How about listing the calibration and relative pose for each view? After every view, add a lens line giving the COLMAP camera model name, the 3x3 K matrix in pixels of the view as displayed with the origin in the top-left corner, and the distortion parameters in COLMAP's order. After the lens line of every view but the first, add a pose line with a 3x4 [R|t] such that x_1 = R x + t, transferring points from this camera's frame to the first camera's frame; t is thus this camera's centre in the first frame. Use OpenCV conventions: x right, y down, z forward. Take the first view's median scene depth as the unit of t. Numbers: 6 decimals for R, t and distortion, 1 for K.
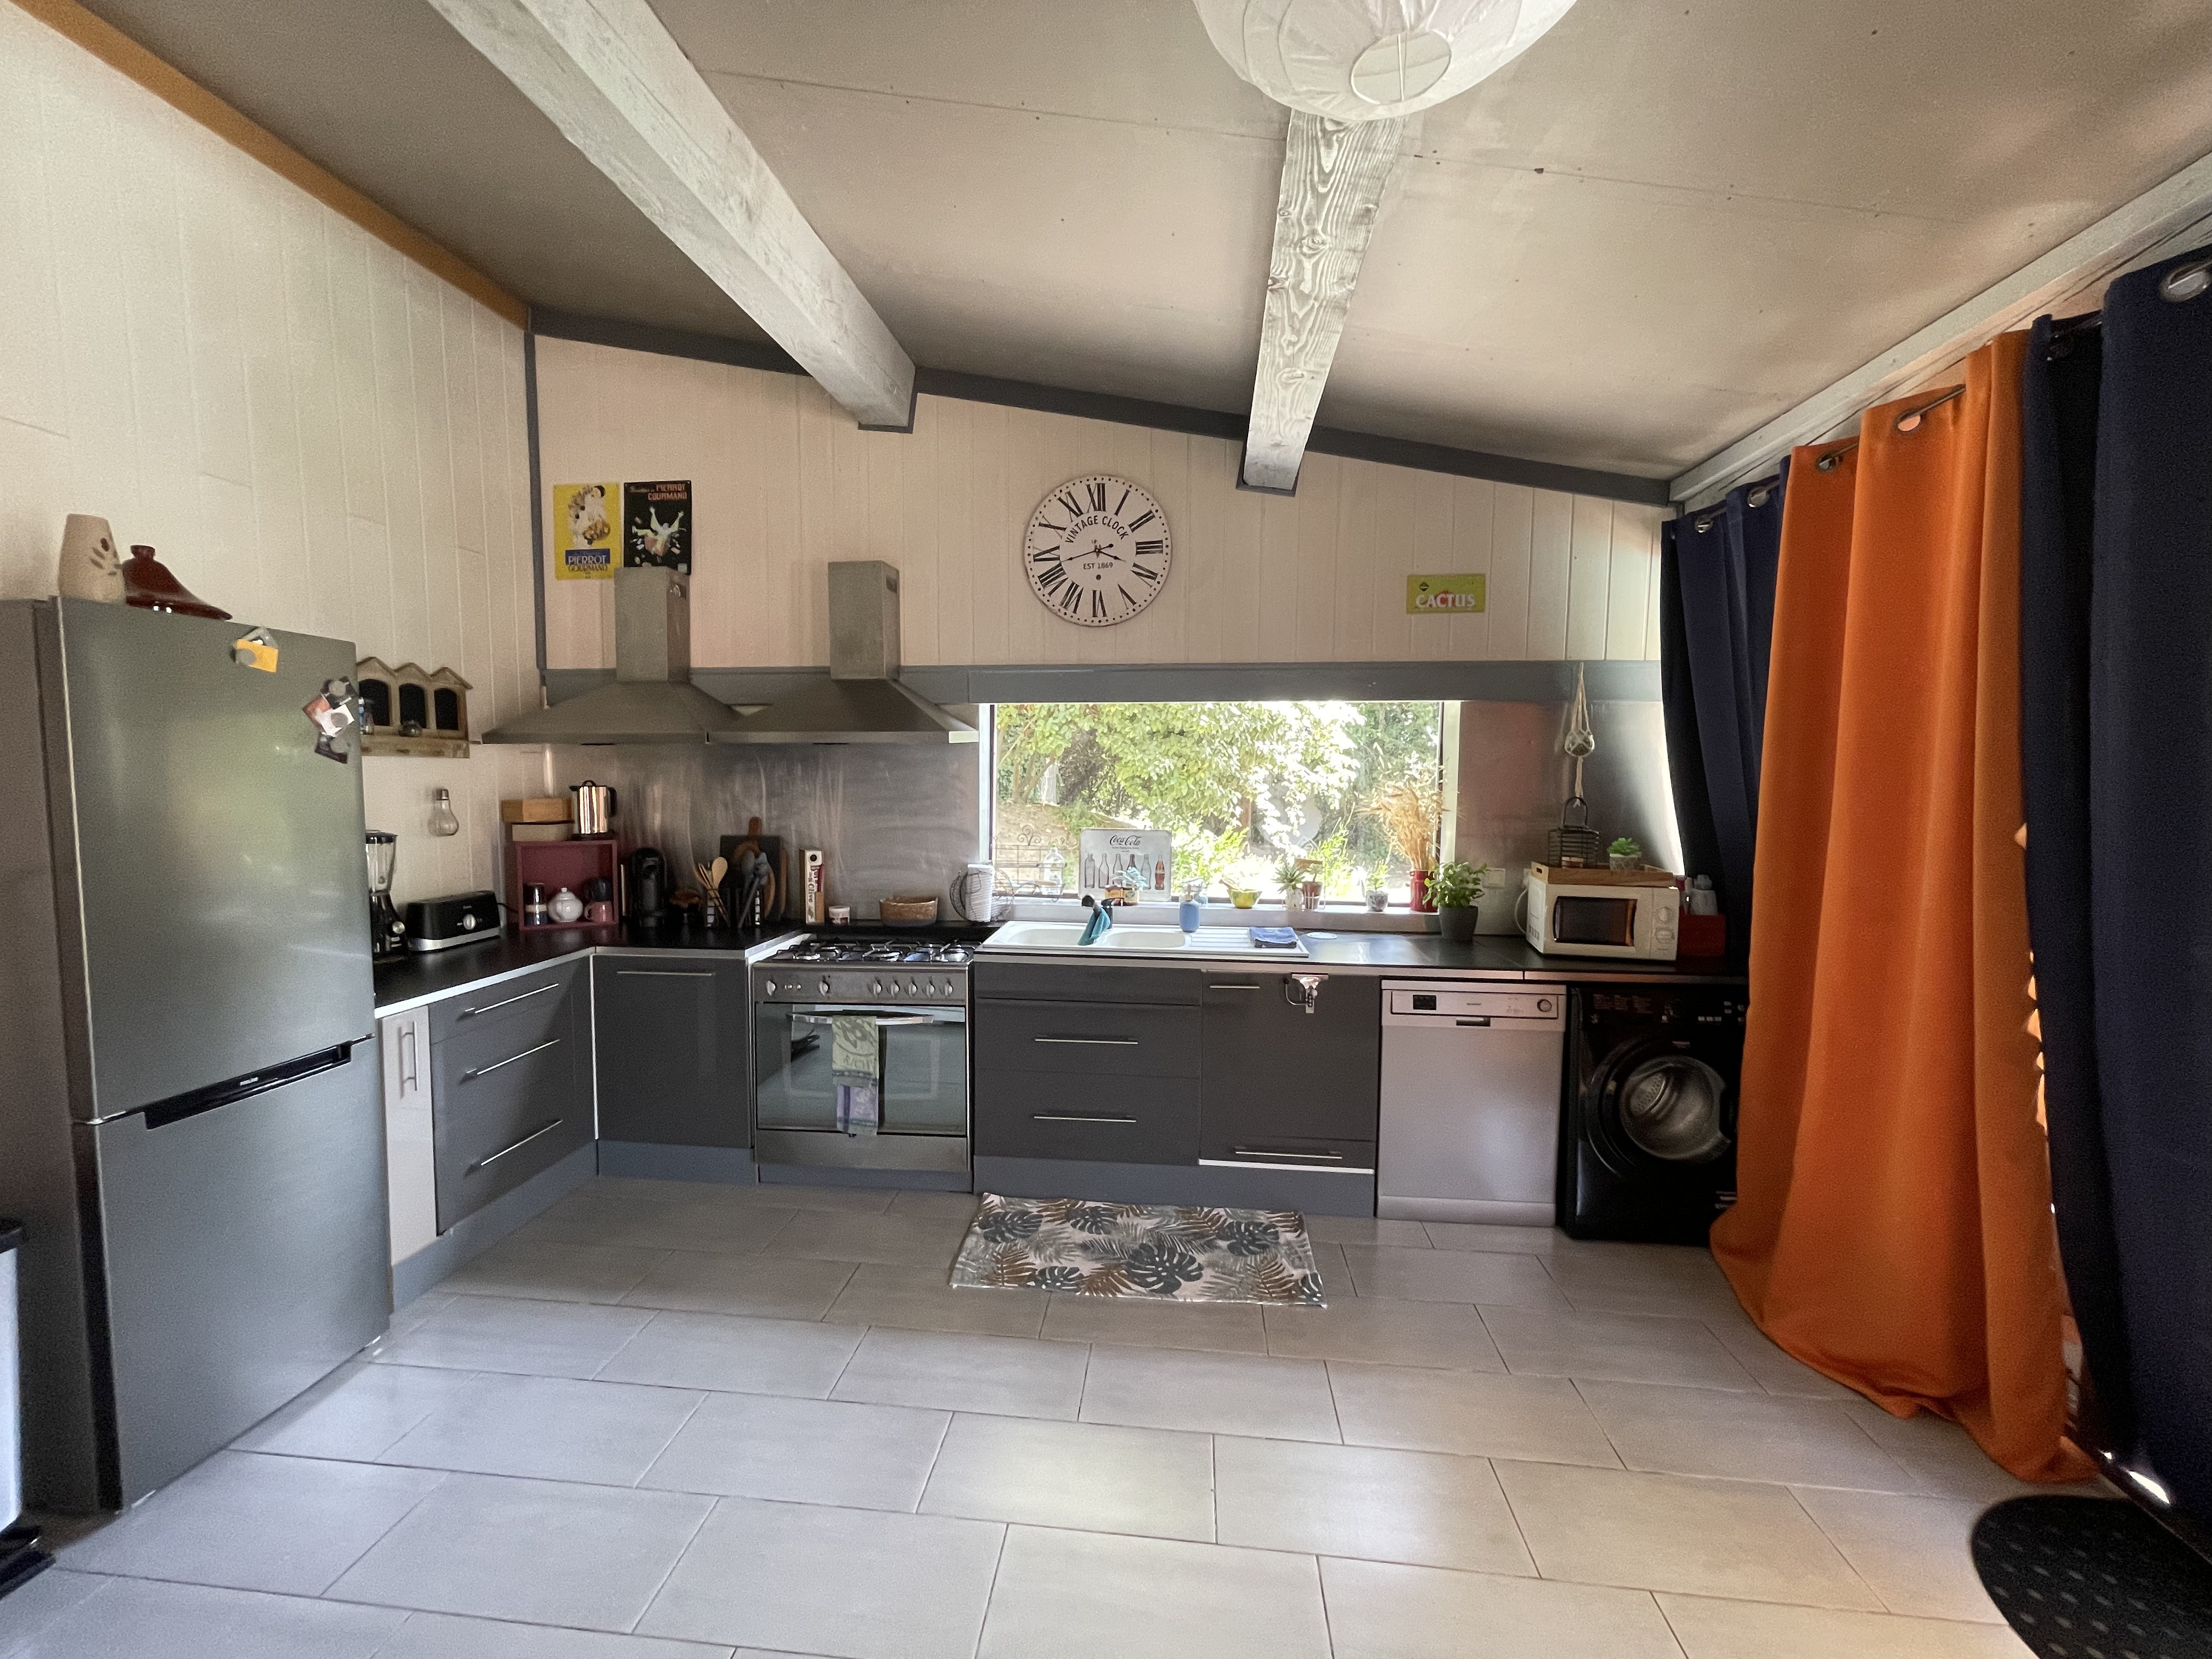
lens RADIAL K [[893.0, 0, 1084.7], [0, 893.0, 819.6], [0, 0, 1]] dist [-0.003281, -0.000278]
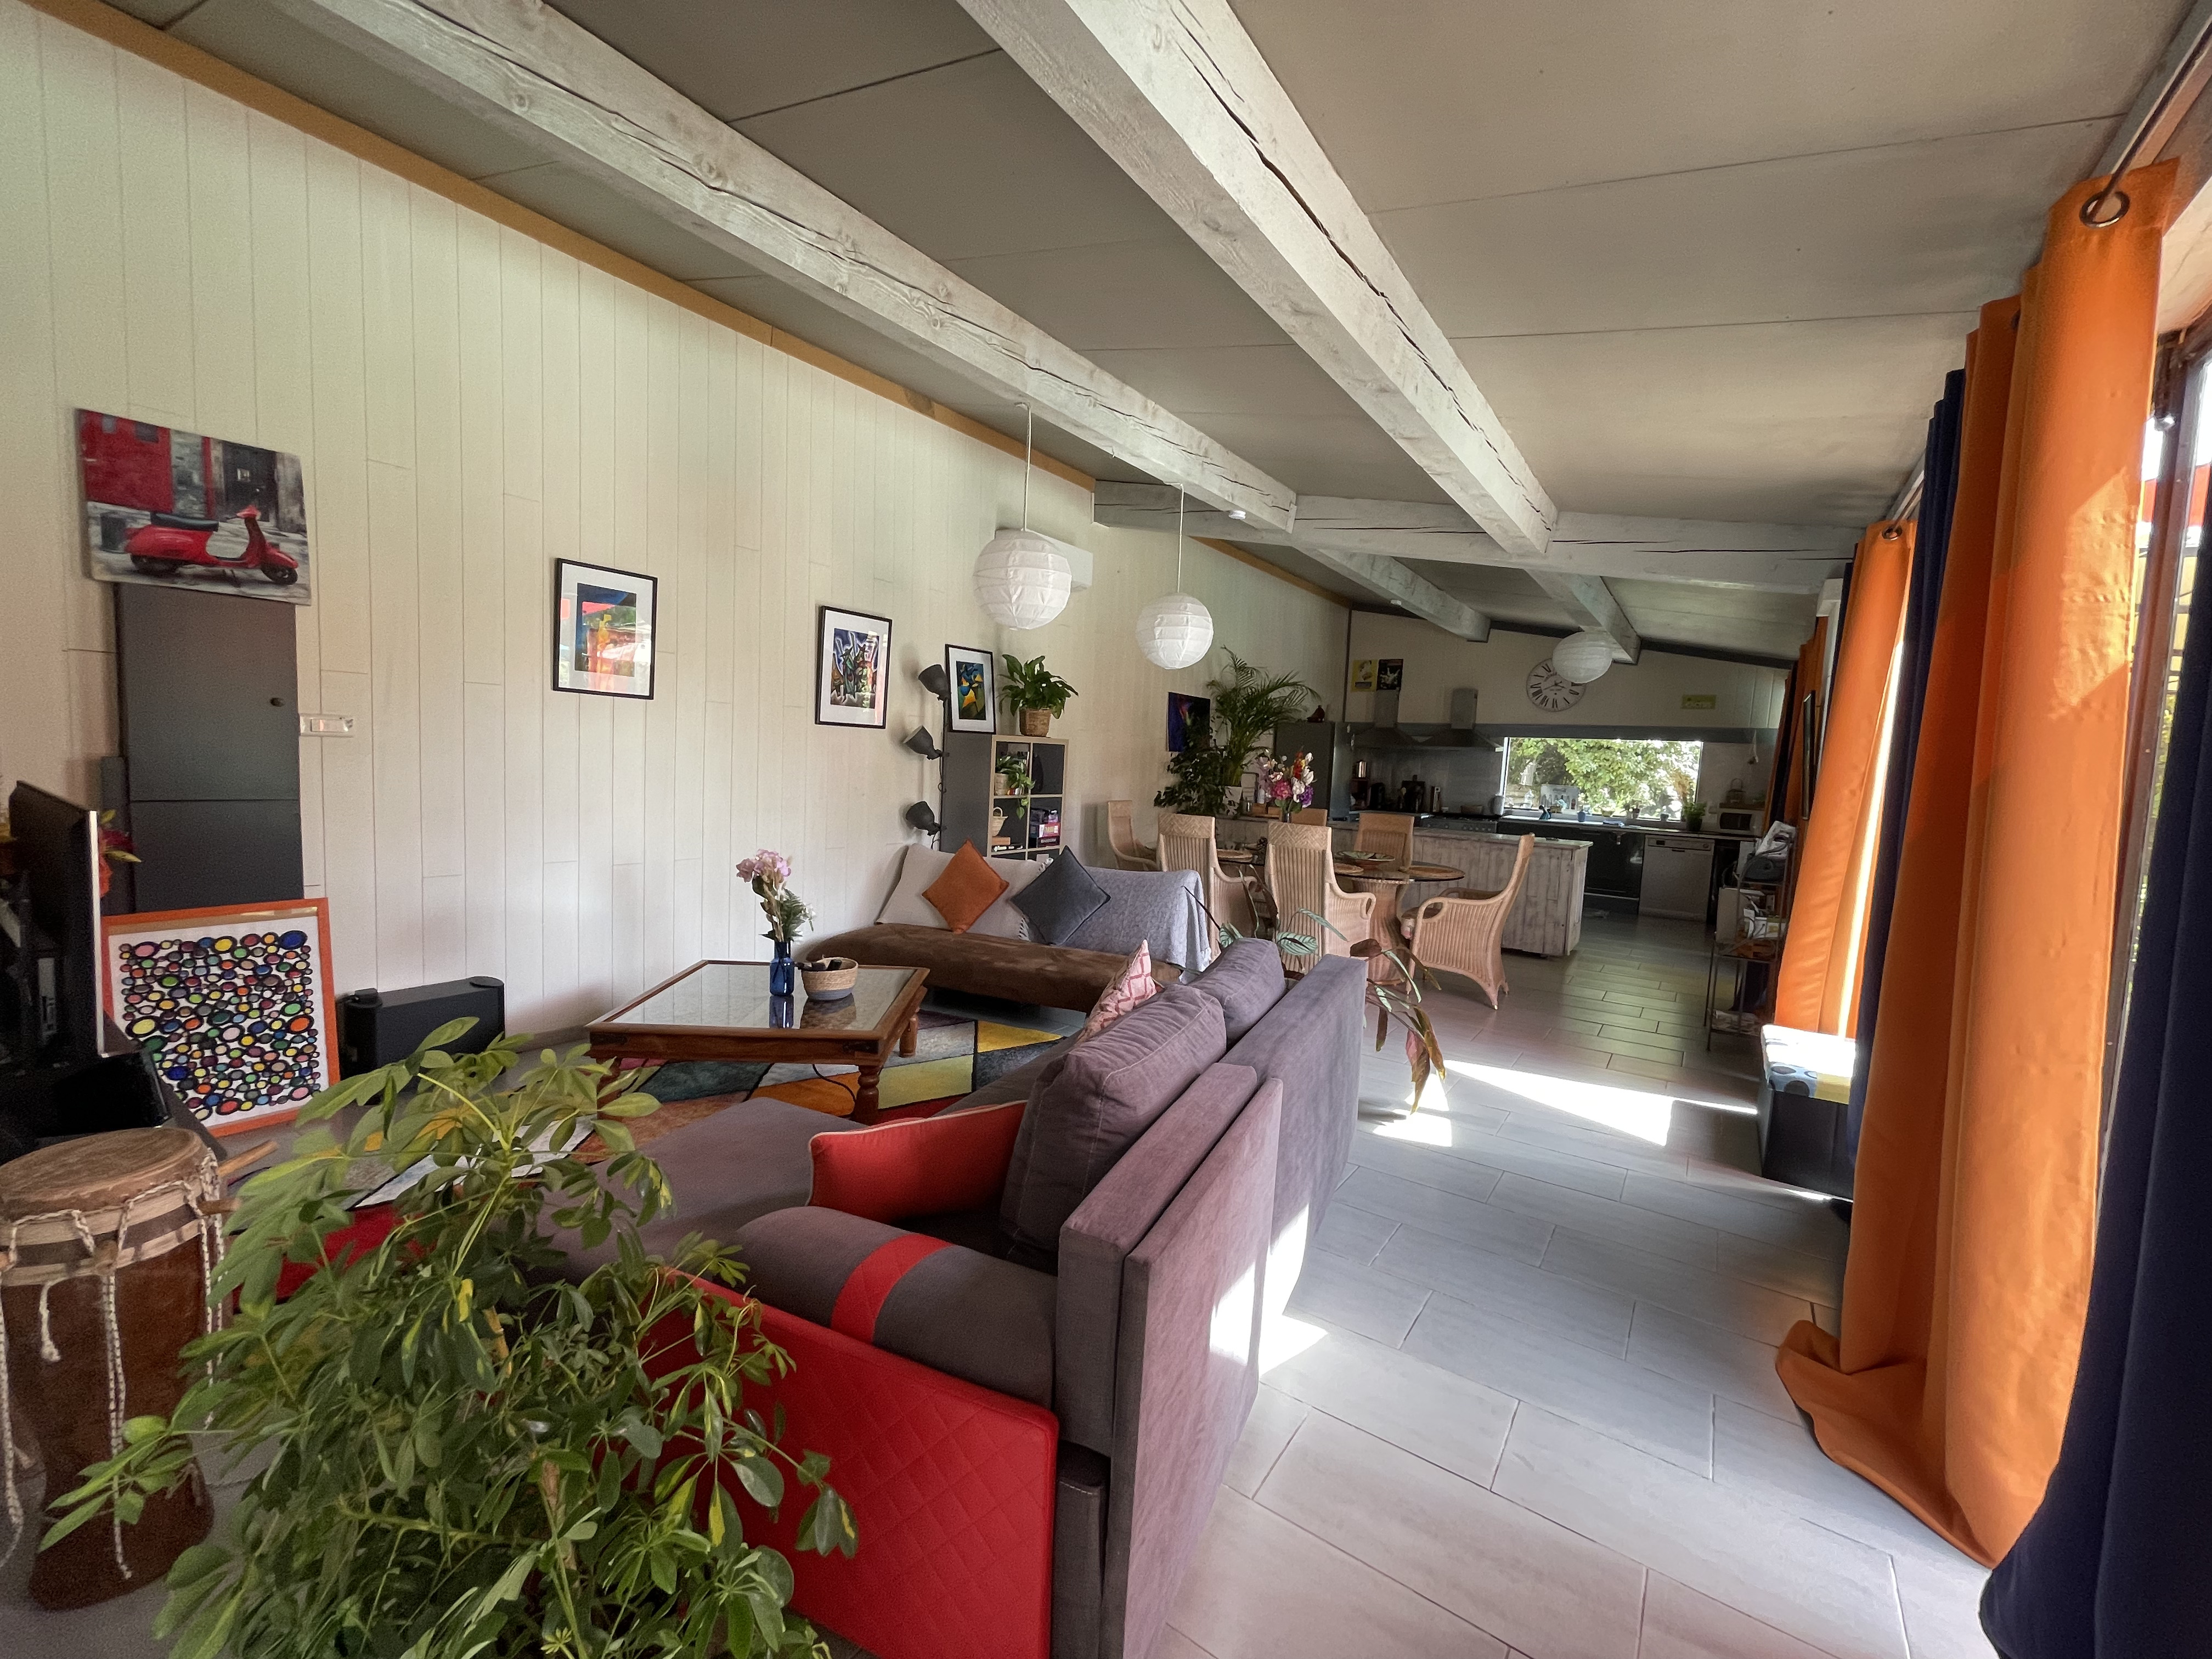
lens RADIAL K [[893.0, 0, 1096.6], [0, 893.0, 836.7], [0, 0, 1]] dist [-0.003281, -0.000278]
pose [[0.883551, 0.076370, -0.462066, 0.070604], [-0.070729, 0.997058, 0.029546, 0.192809], [0.462963, 0.006576, 0.886353, -2.130759]]
